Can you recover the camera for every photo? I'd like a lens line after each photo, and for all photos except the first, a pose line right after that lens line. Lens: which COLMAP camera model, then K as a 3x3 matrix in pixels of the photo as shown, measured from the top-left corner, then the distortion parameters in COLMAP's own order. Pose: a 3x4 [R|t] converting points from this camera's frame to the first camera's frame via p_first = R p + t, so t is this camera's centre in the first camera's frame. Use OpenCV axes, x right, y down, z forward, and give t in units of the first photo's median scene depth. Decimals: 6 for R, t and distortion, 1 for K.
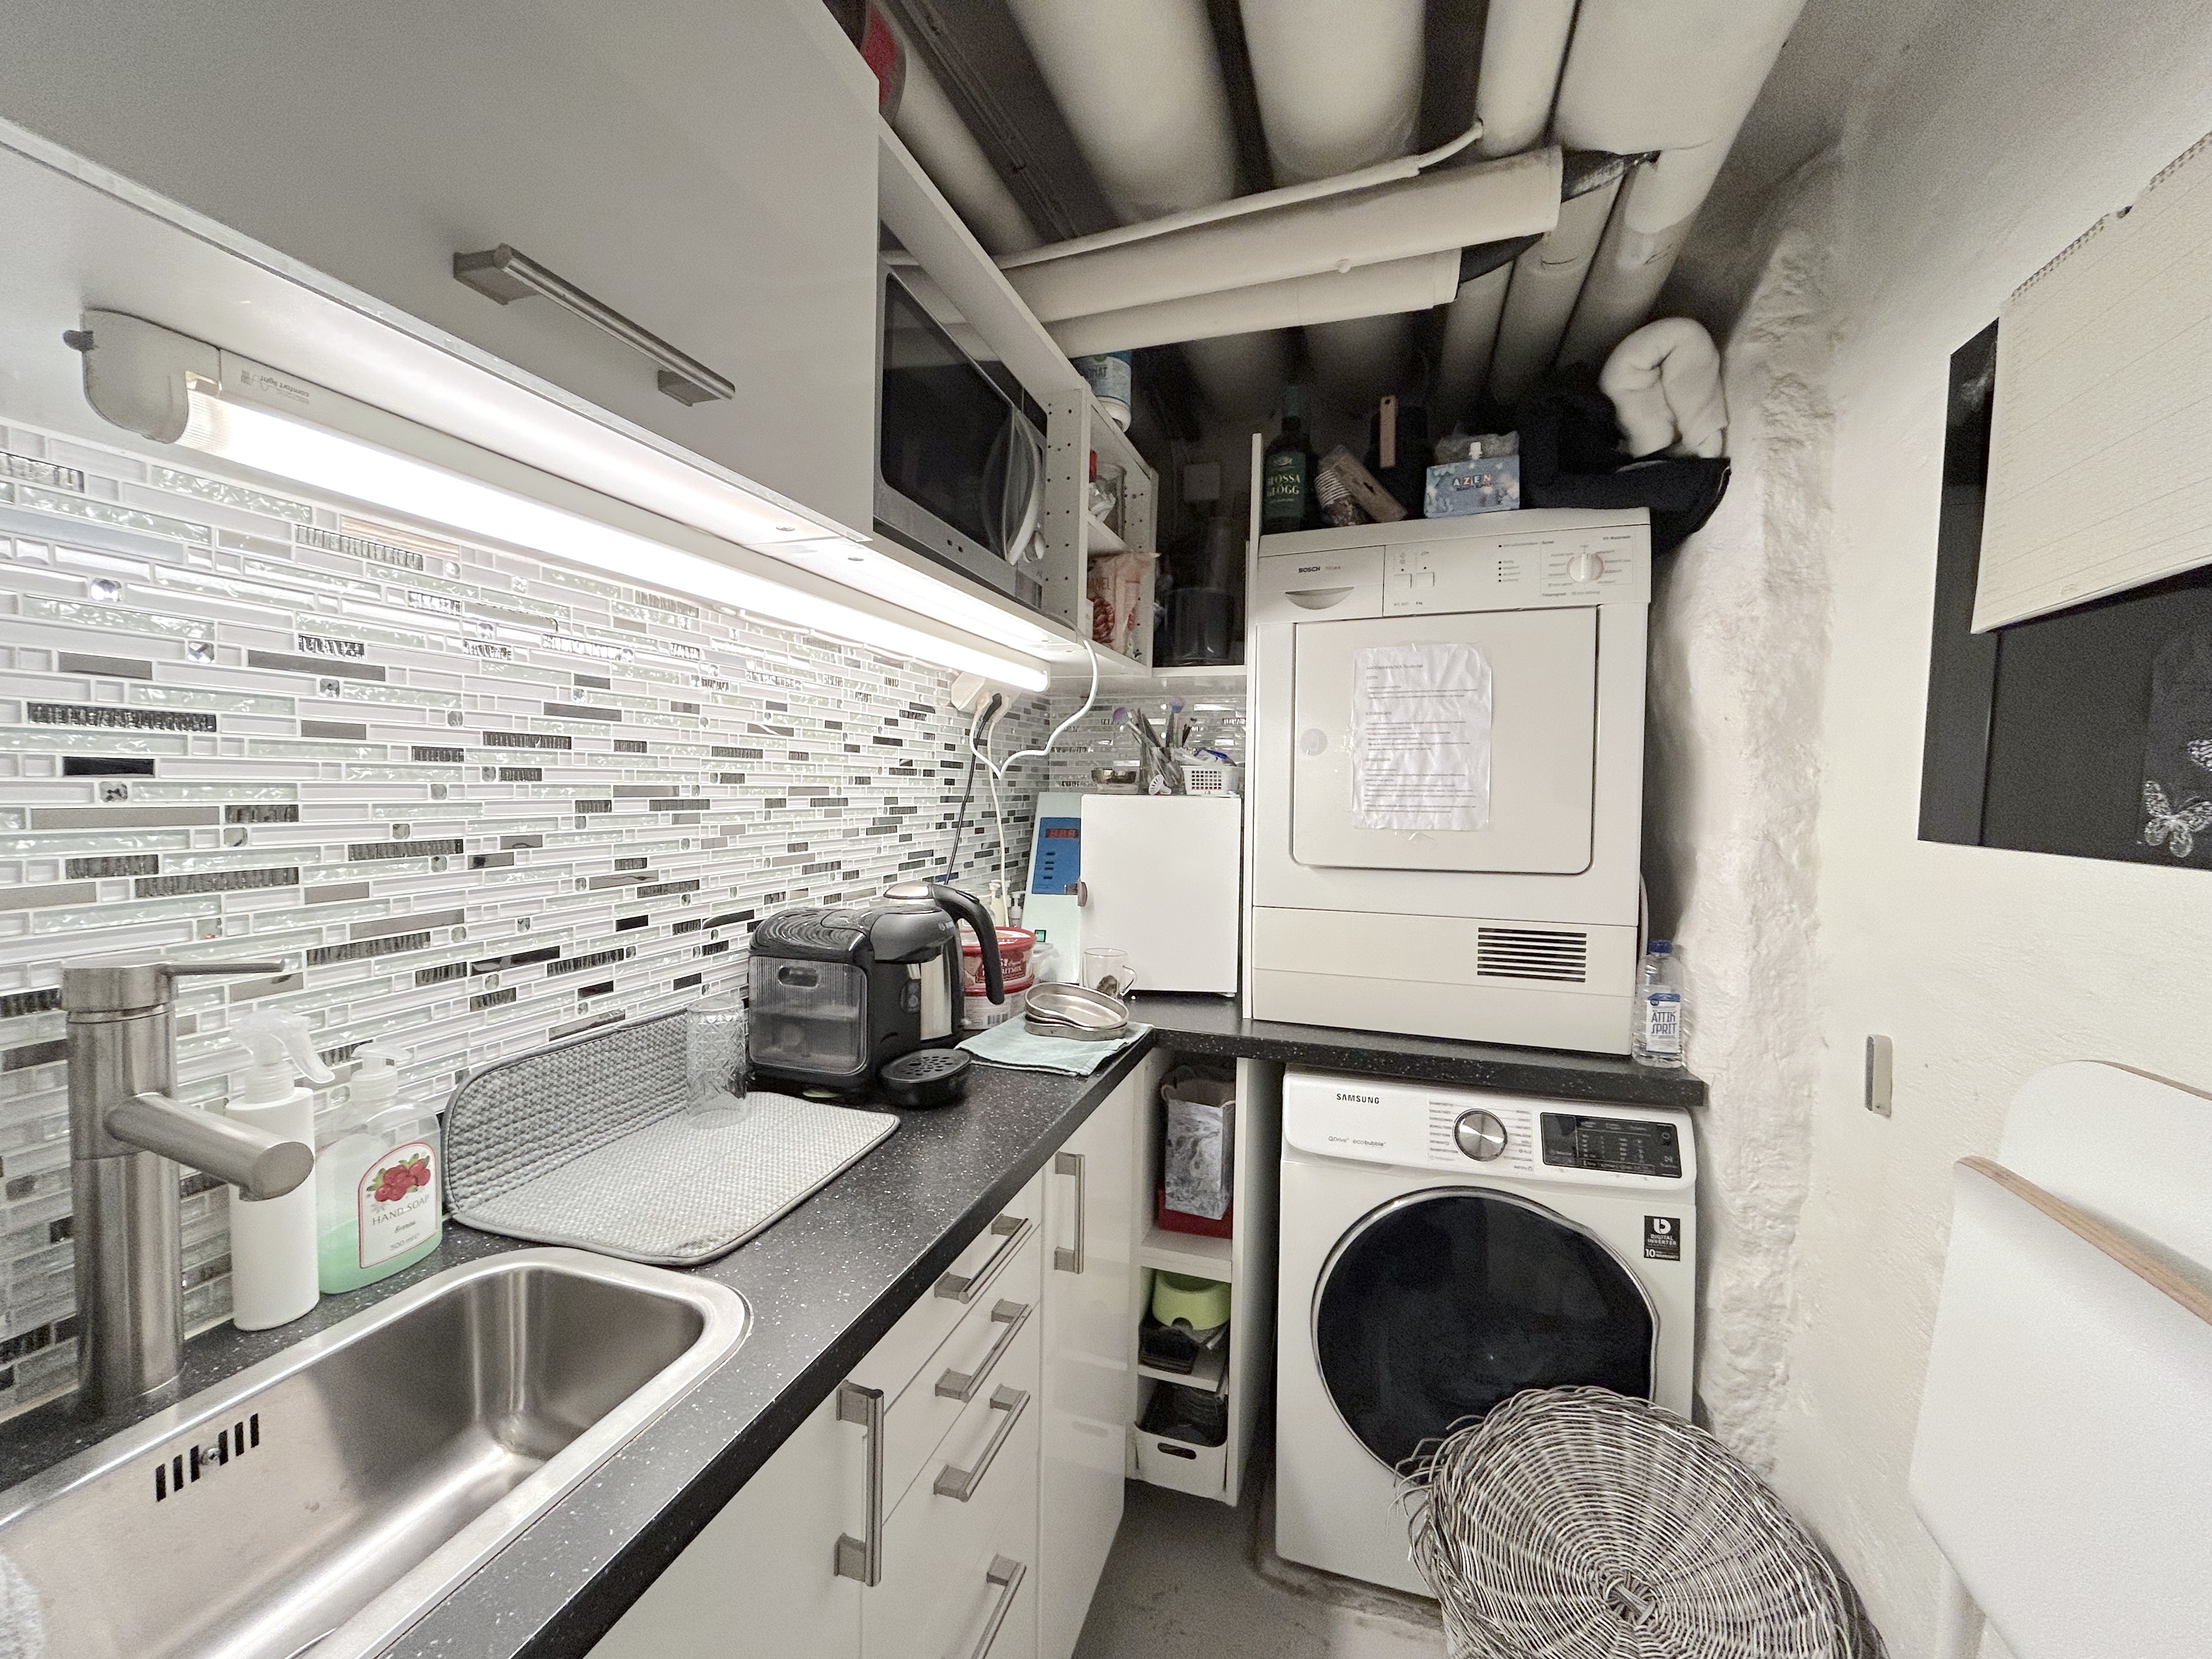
lens RADIAL K [[893.0, 0, 1101.1], [0, 893.0, 827.0], [0, 0, 1]] dist [-0.000421, 0.000343]
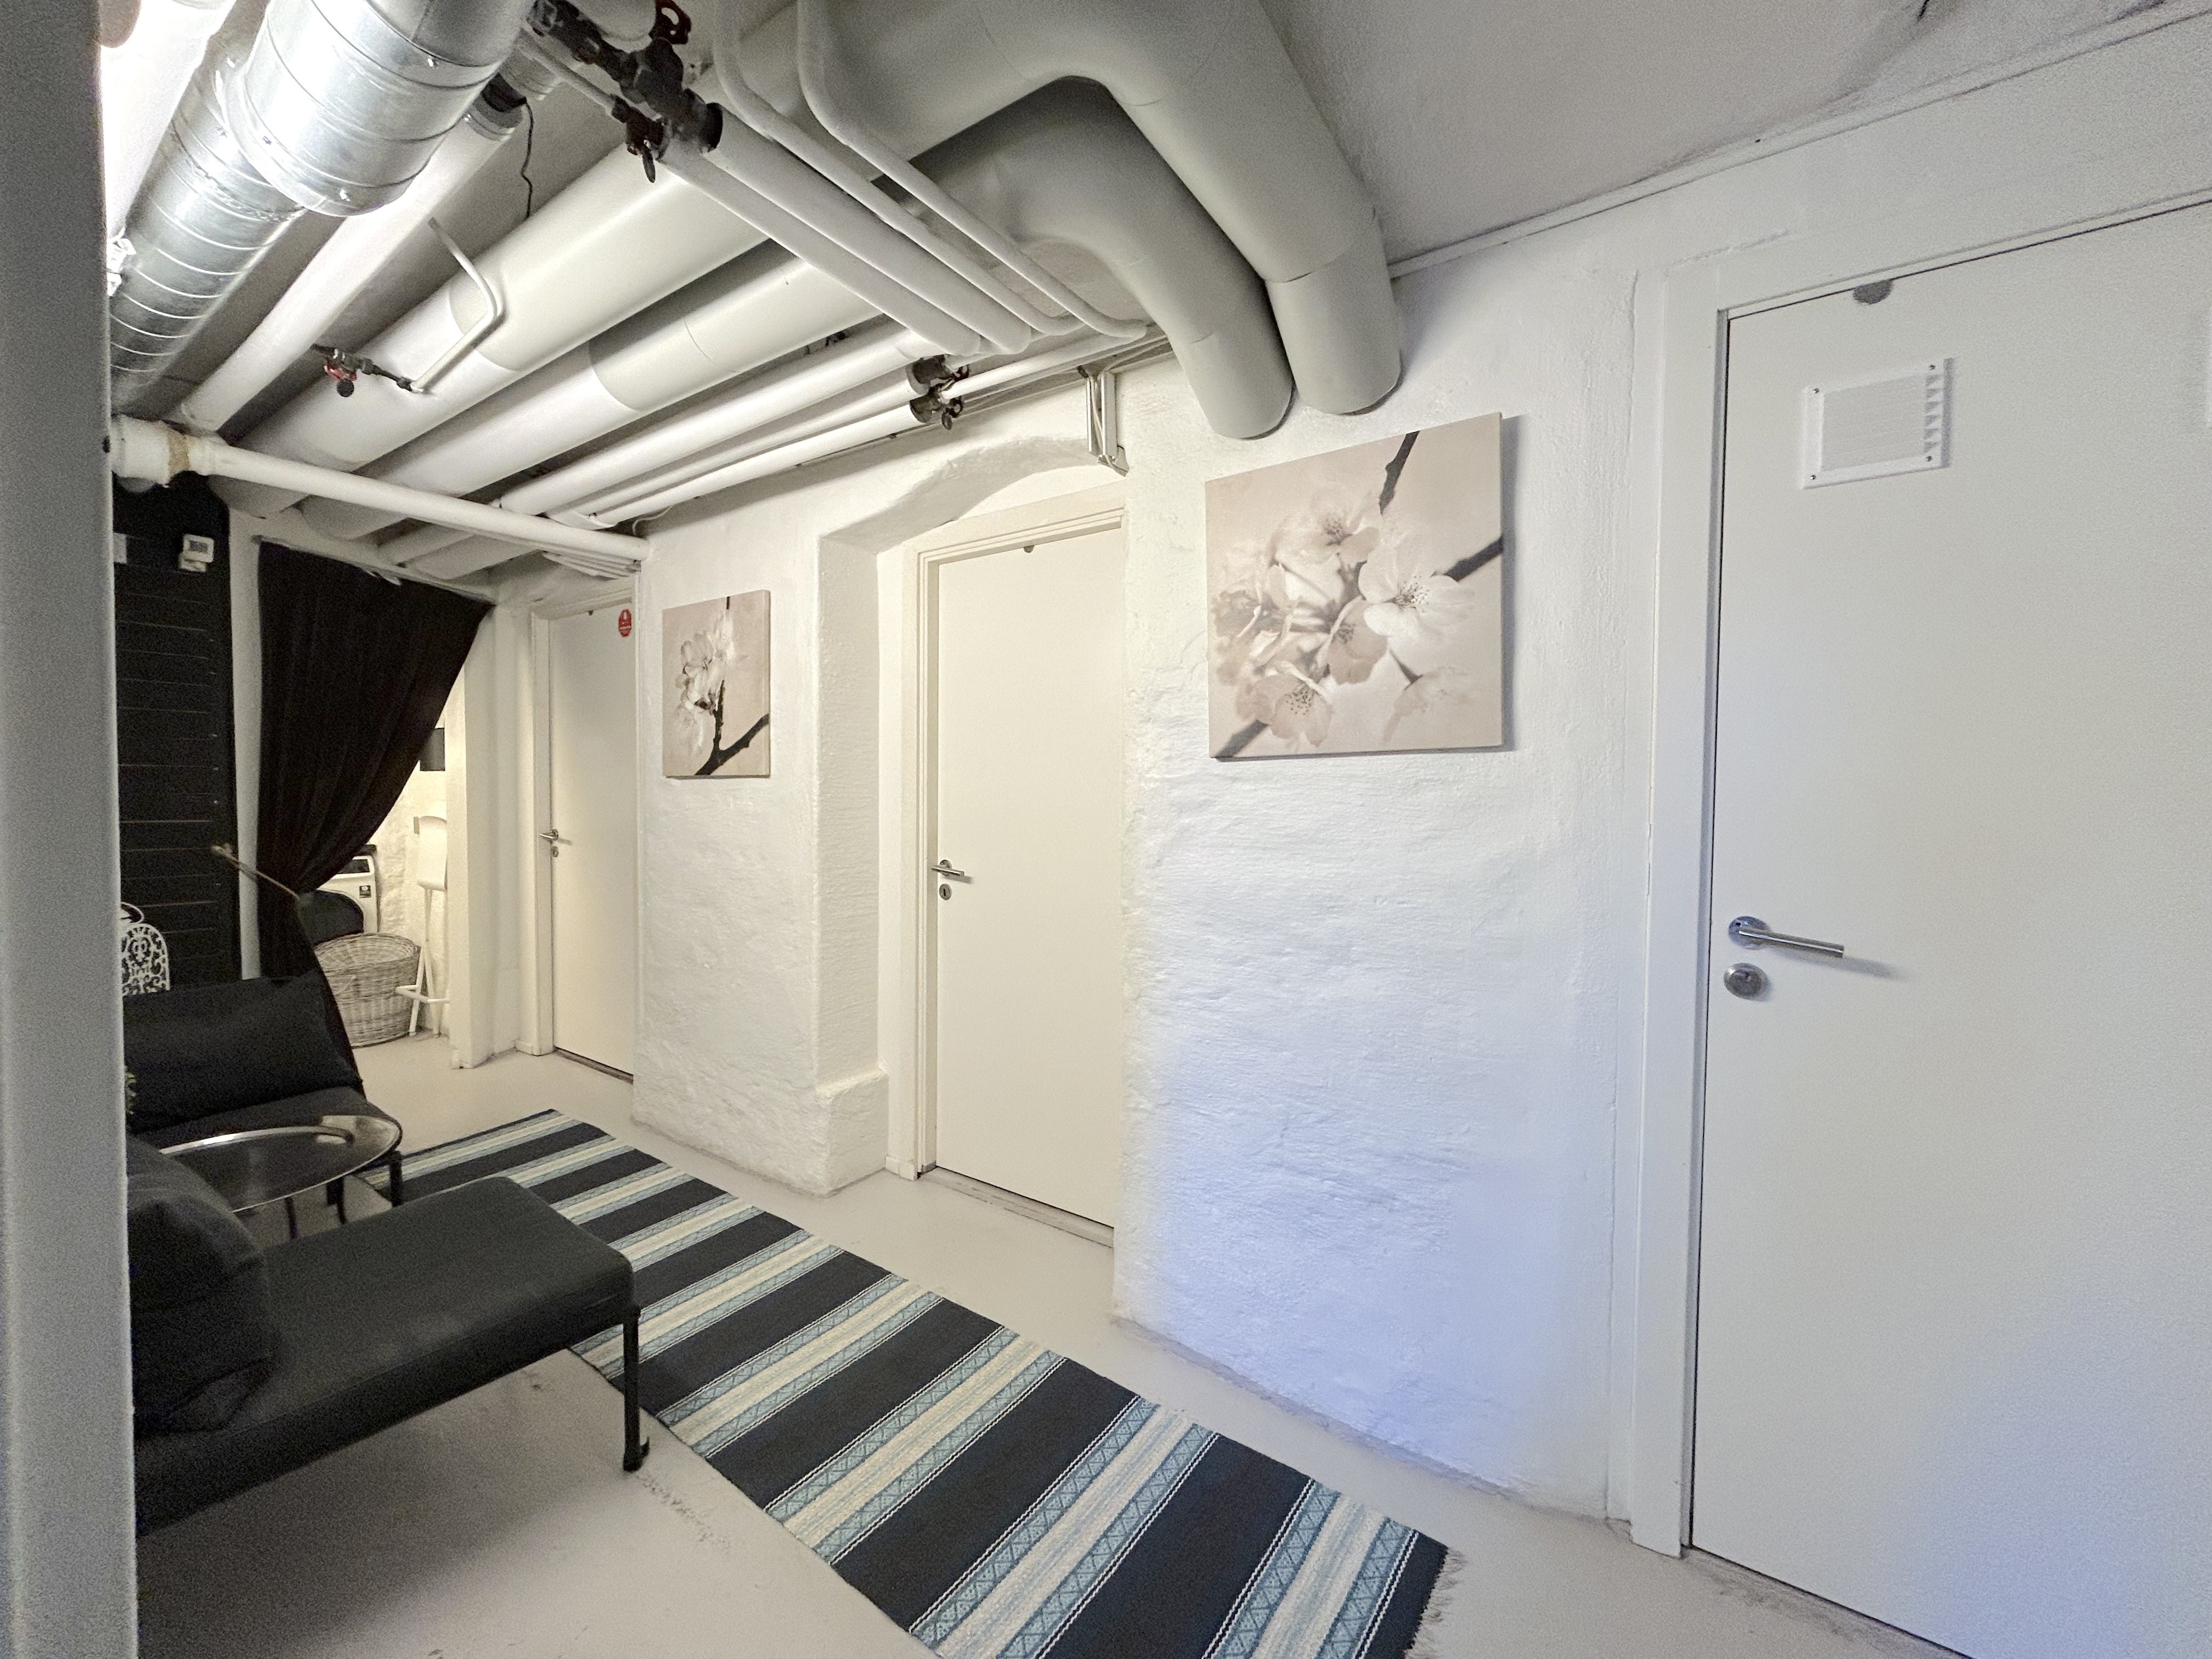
lens RADIAL K [[893.0, 0, 1102.2], [0, 893.0, 820.8], [0, 0, 1]] dist [-0.000421, 0.000343]
pose [[0.284789, -0.036173, 0.957907, -1.850183], [0.034029, 0.999039, 0.027609, 0.193466], [-0.957986, 0.024734, 0.285747, -2.712895]]
